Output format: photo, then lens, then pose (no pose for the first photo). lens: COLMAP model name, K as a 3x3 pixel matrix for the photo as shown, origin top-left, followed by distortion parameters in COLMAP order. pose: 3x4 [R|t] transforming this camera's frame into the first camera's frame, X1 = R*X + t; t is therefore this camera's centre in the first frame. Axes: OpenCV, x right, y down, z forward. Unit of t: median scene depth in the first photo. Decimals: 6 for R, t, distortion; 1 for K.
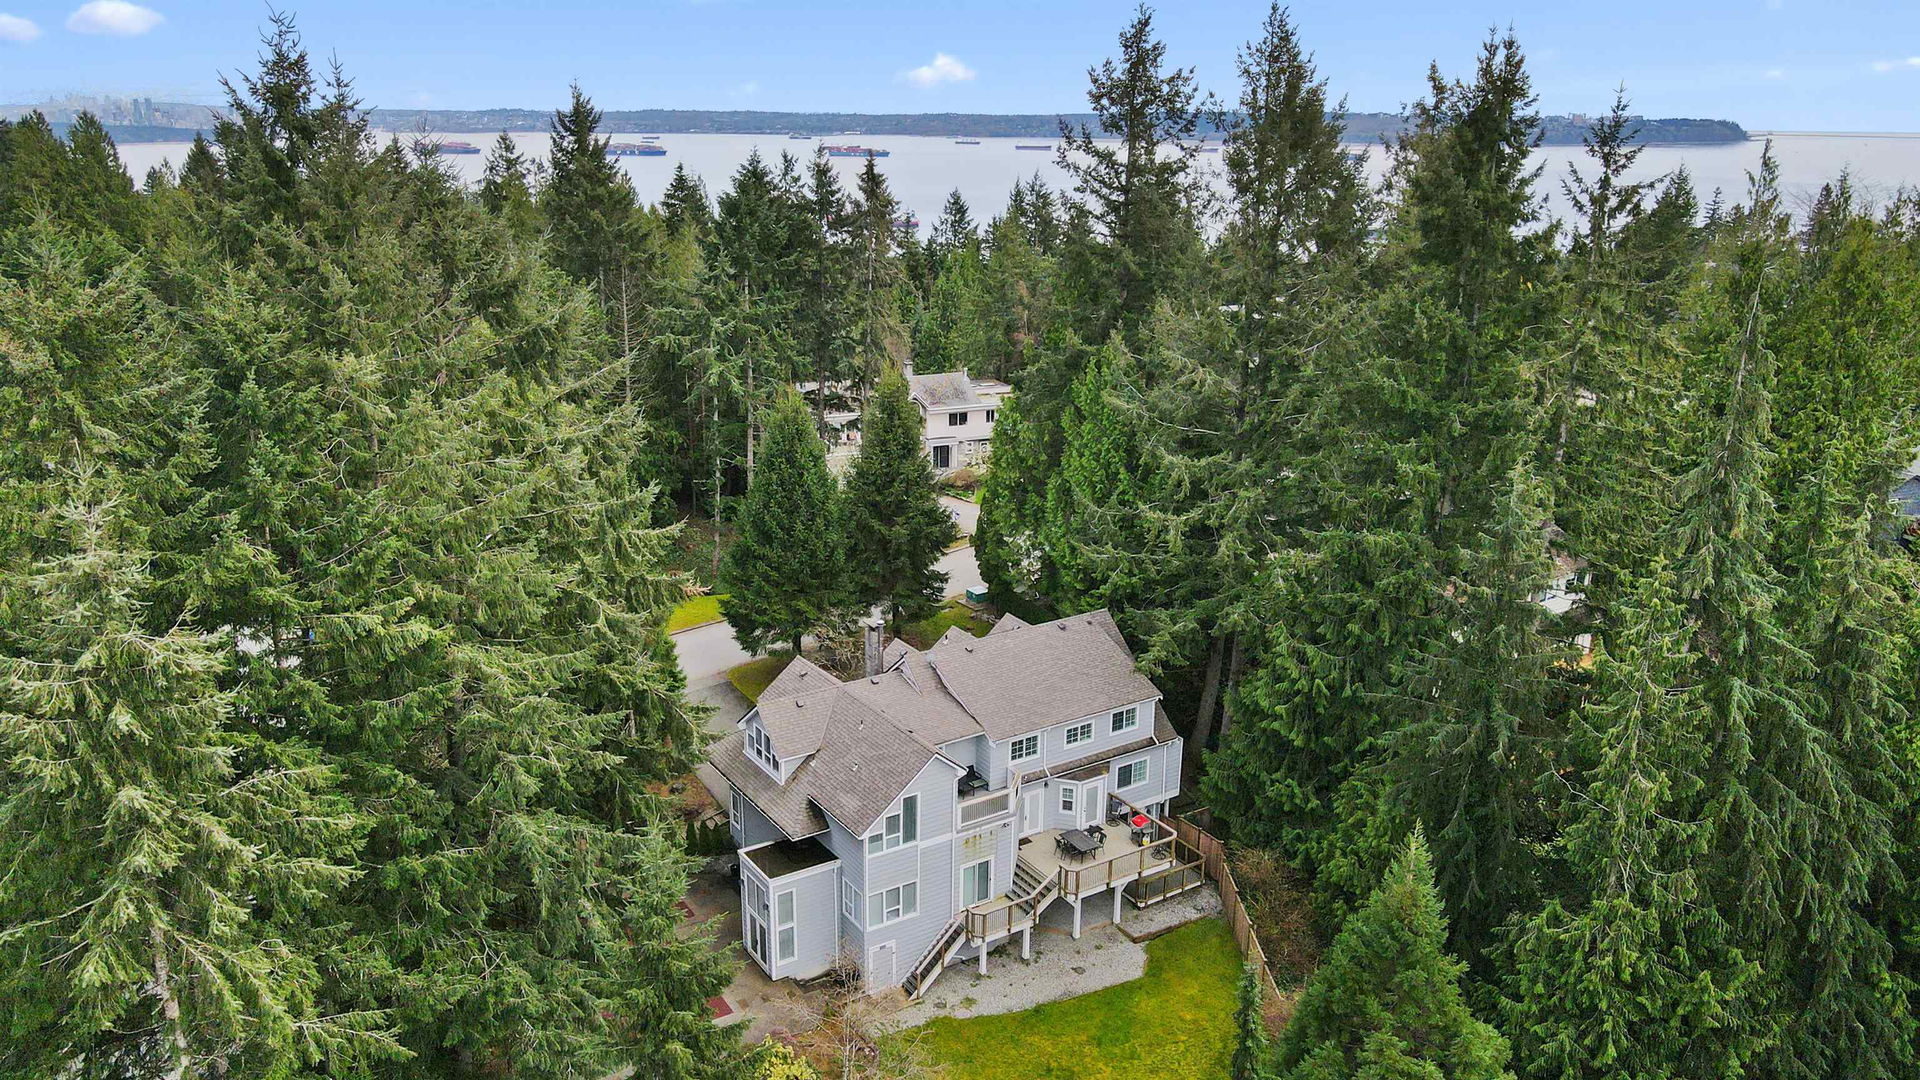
lens RADIAL K [[1440.5, 0, 958.9], [0, 1440.5, 539.9], [0, 0, 1]] dist [-0.012267, 0.002831]
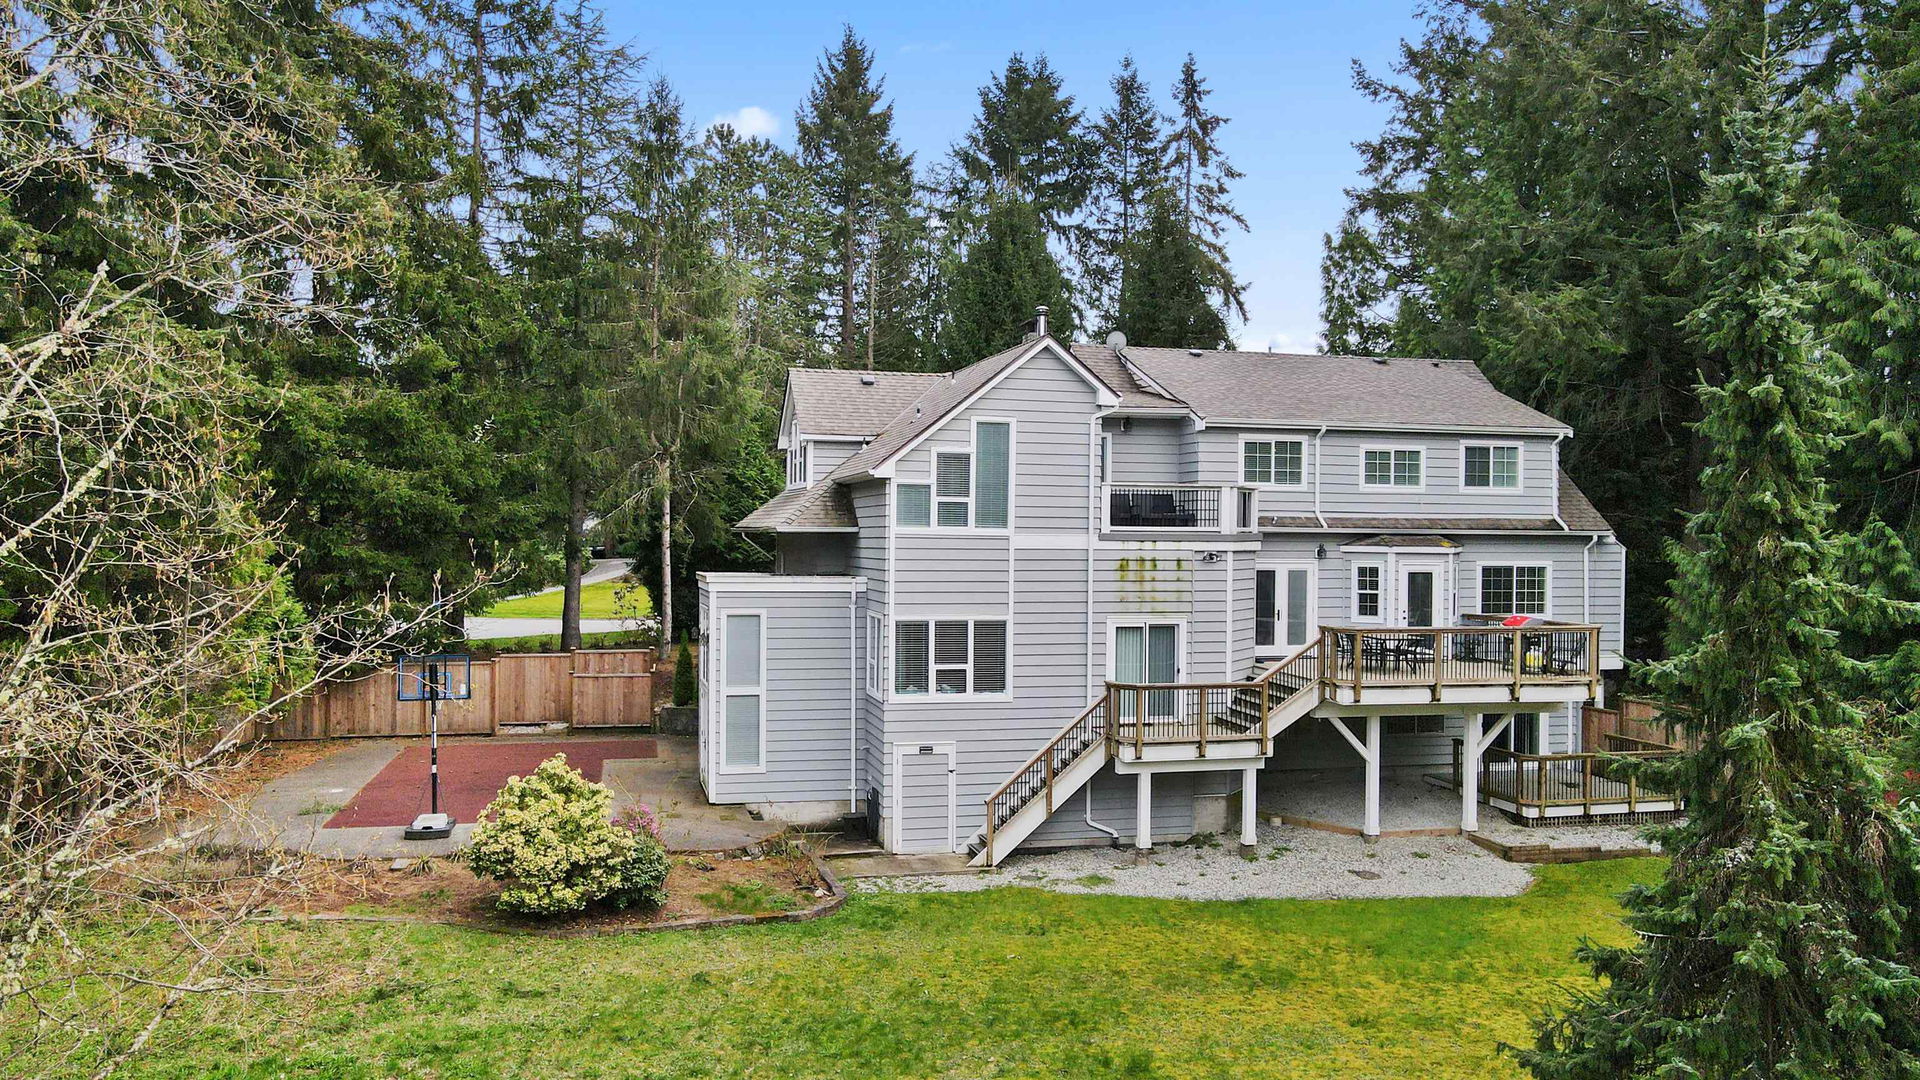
lens RADIAL K [[1440.5, 0, 960.2], [0, 1440.5, 541.1], [0, 0, 1]] dist [-0.012267, 0.002831]
pose [[0.949303, -0.001414, -0.314359, 0.106308], [-0.090823, 0.956112, -0.278569, 0.341815], [0.300956, 0.292998, 0.907512, 0.536850]]
